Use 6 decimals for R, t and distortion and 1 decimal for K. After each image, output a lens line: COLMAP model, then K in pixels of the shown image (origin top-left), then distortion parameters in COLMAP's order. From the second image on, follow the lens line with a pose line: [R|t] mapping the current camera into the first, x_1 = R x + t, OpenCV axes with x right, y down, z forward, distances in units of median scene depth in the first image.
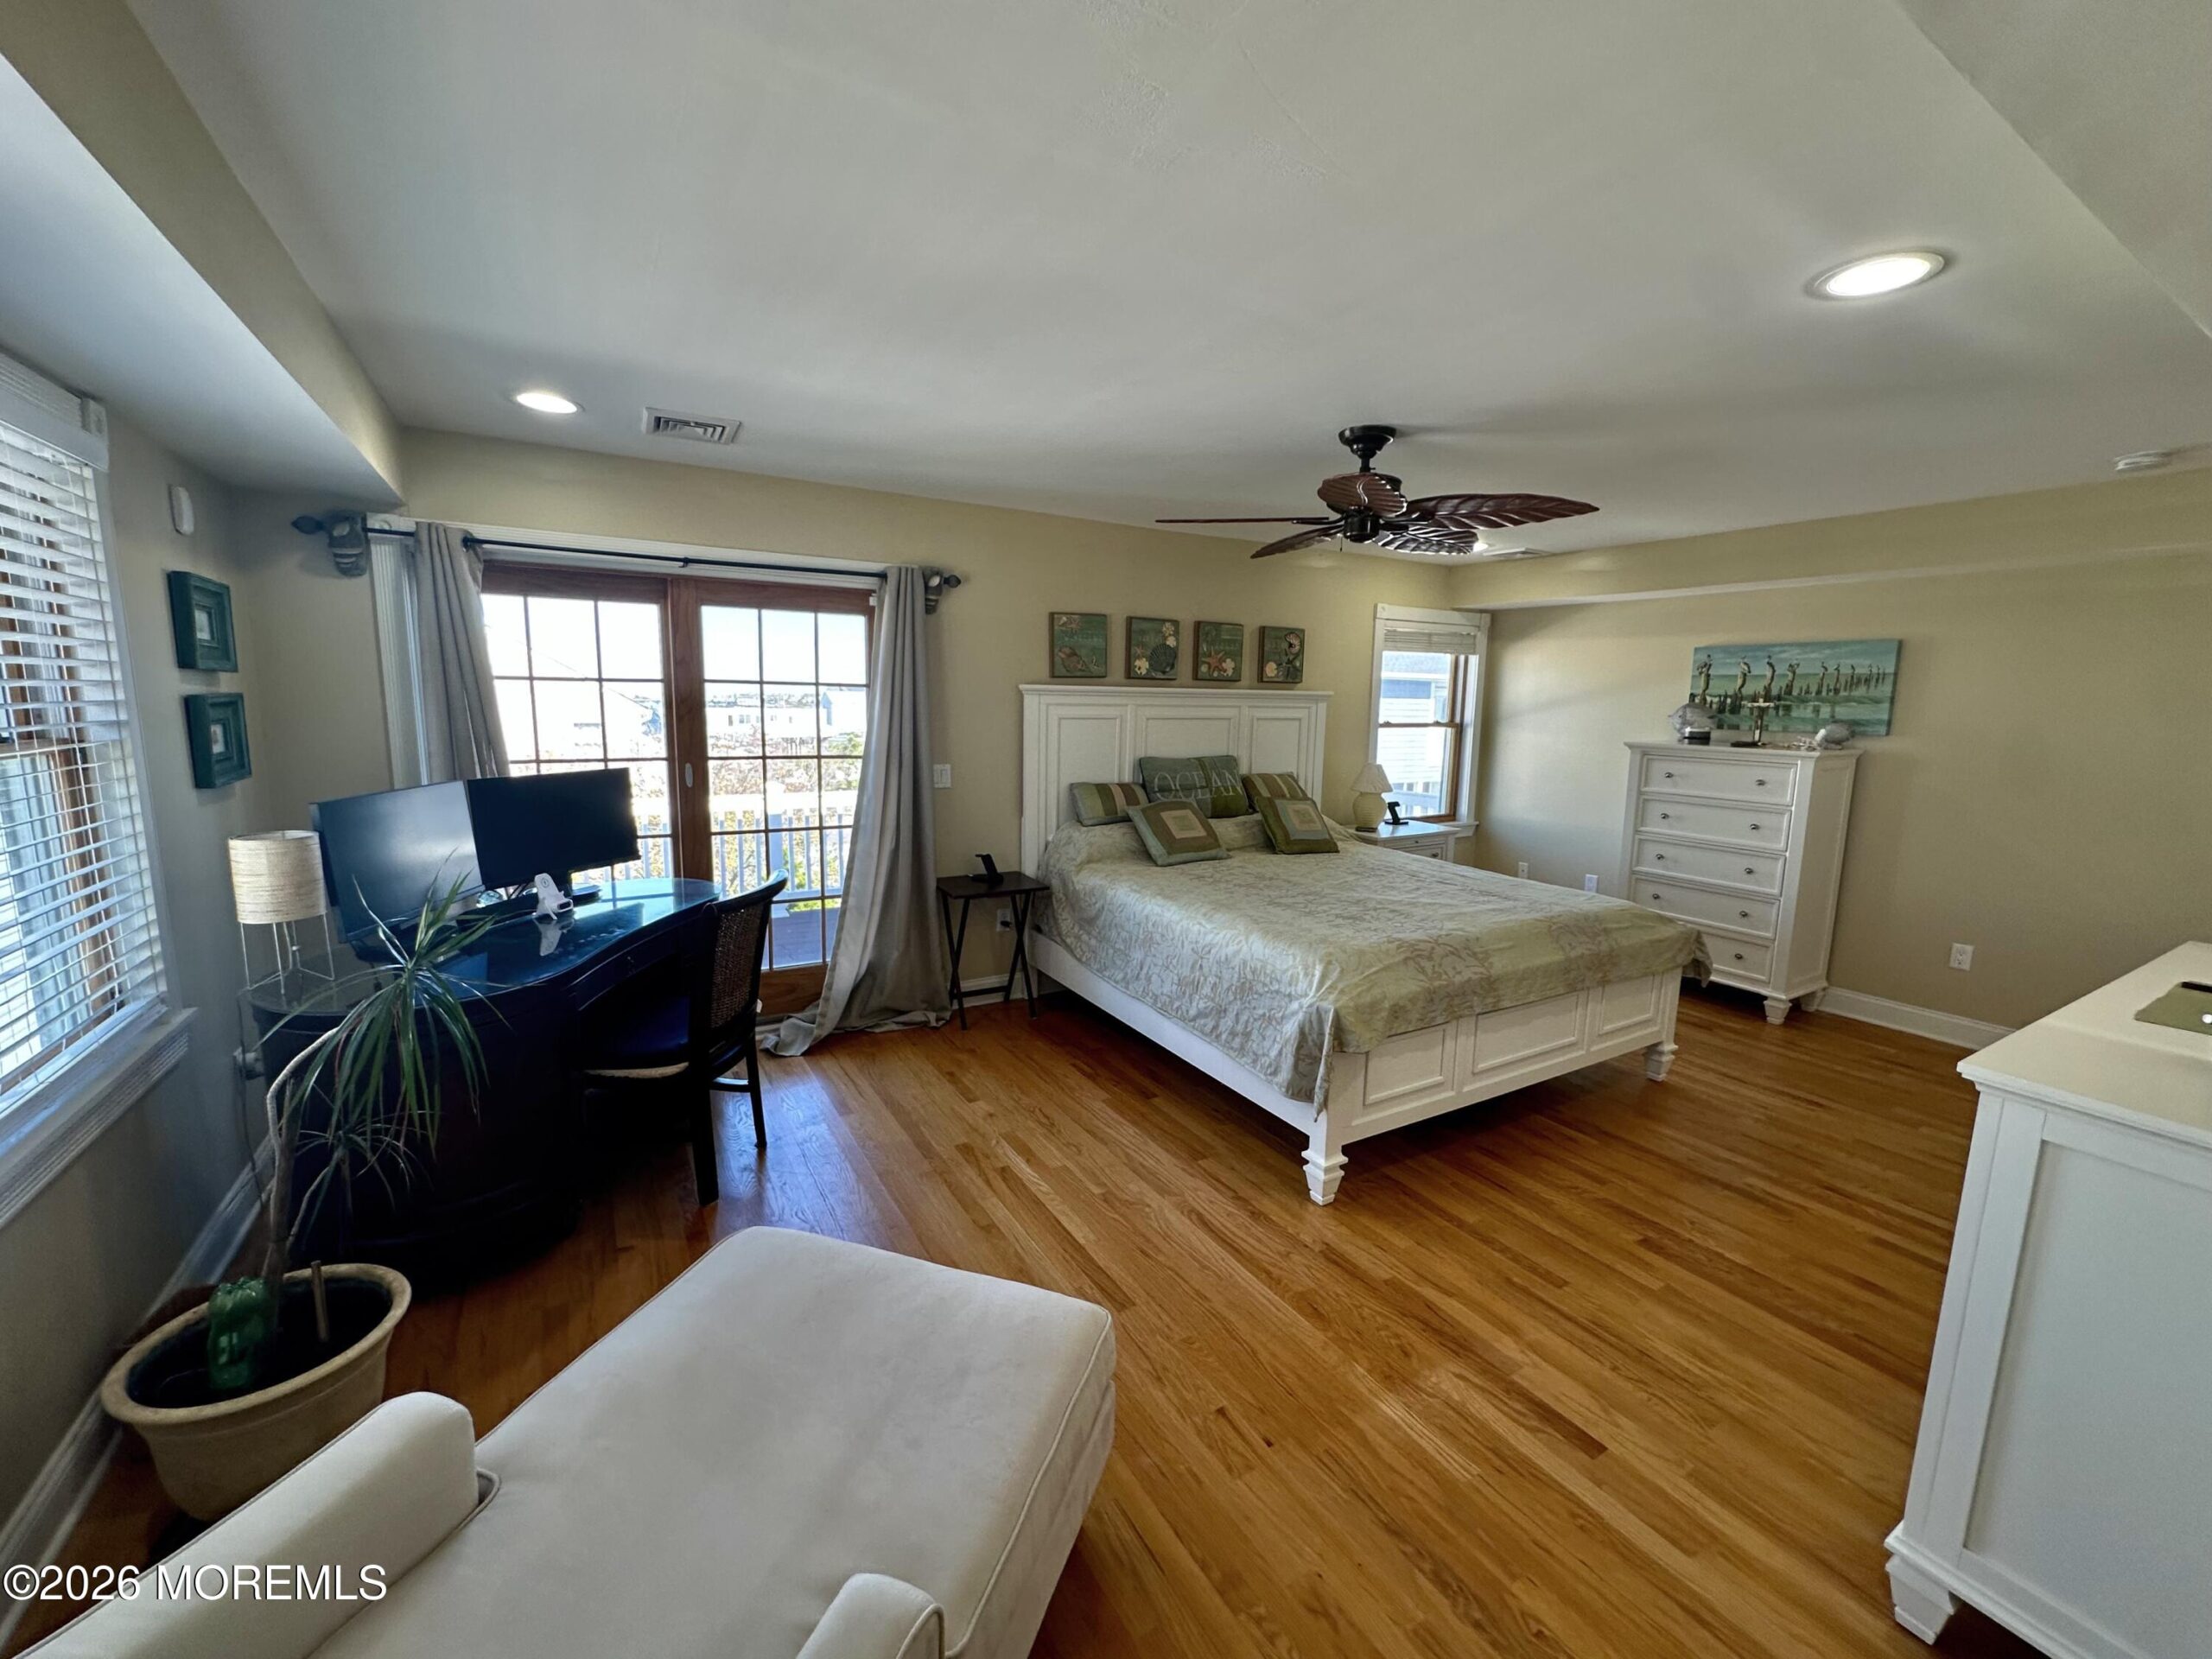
lens RADIAL K [[881.7, 0, 1107.3], [0, 881.7, 827.7], [0, 0, 1]] dist [-0.004842, 0.000533]
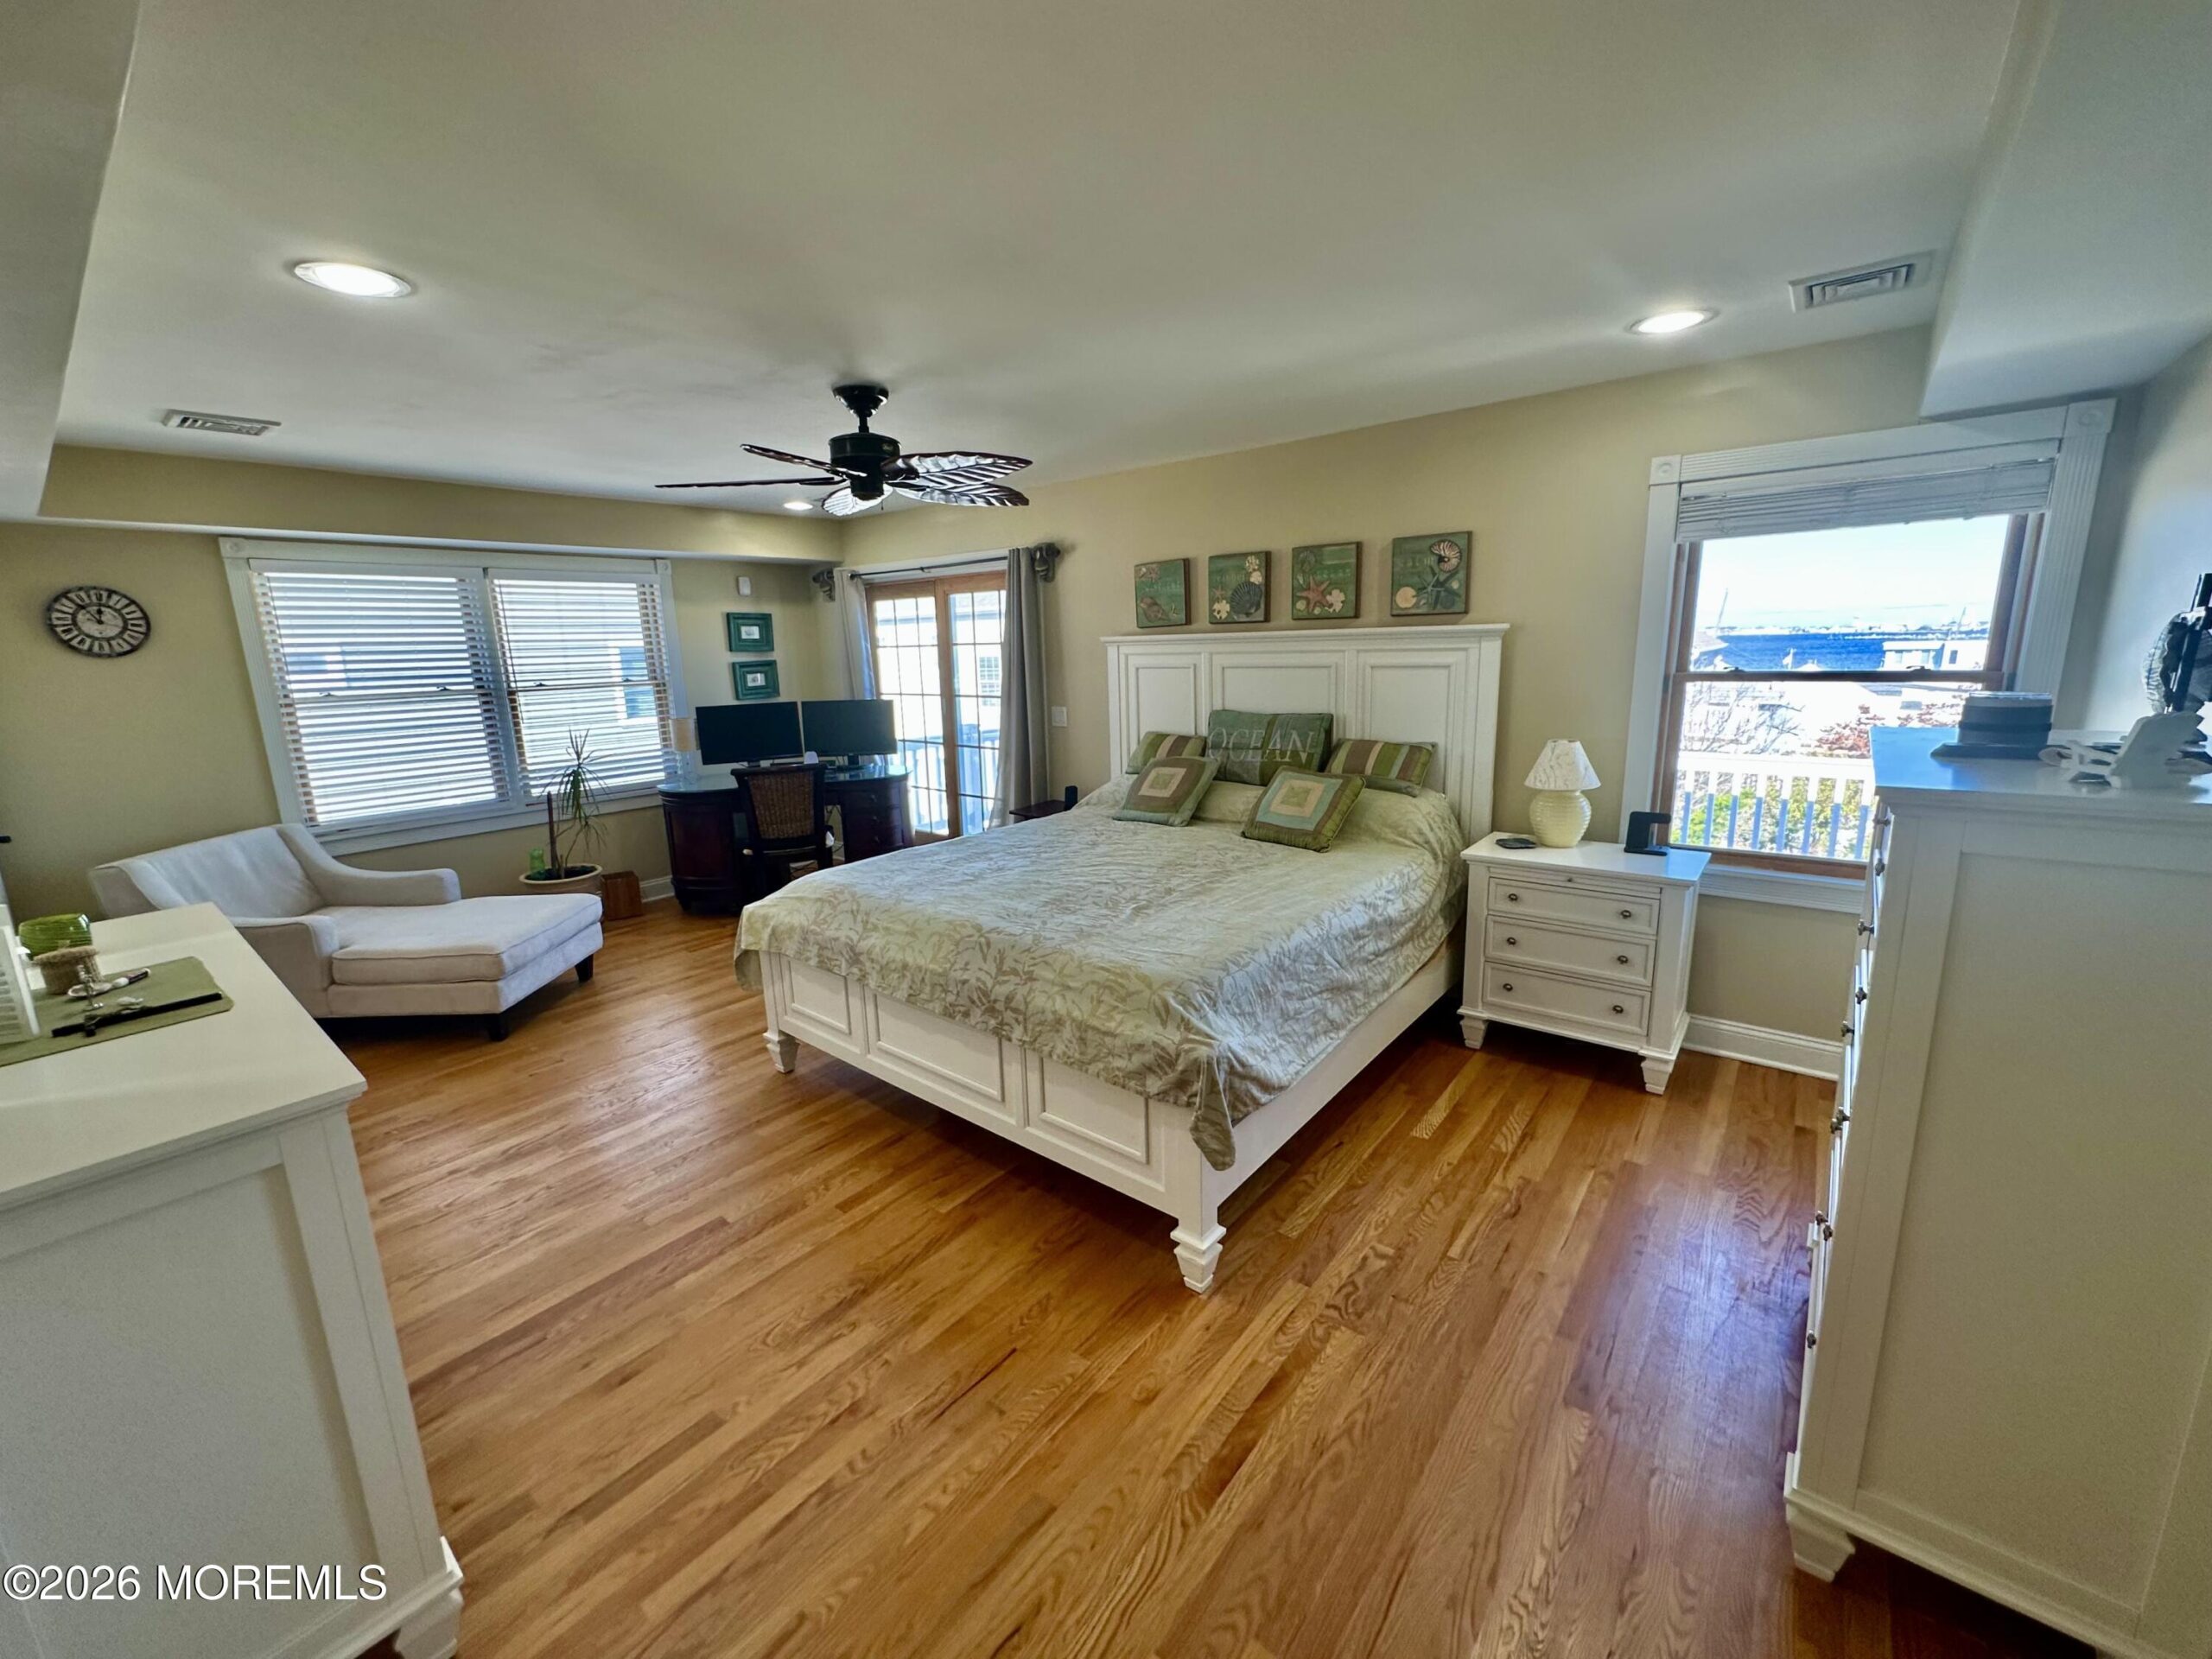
lens RADIAL K [[881.7, 0, 1104.6], [0, 881.7, 827.0], [0, 0, 1]] dist [-0.004842, 0.000533]
pose [[0.345045, 0.168337, -0.923367, 0.875856], [-0.103373, 0.984616, 0.140875, -0.077081], [0.932876, 0.046843, 0.357138, 0.568769]]
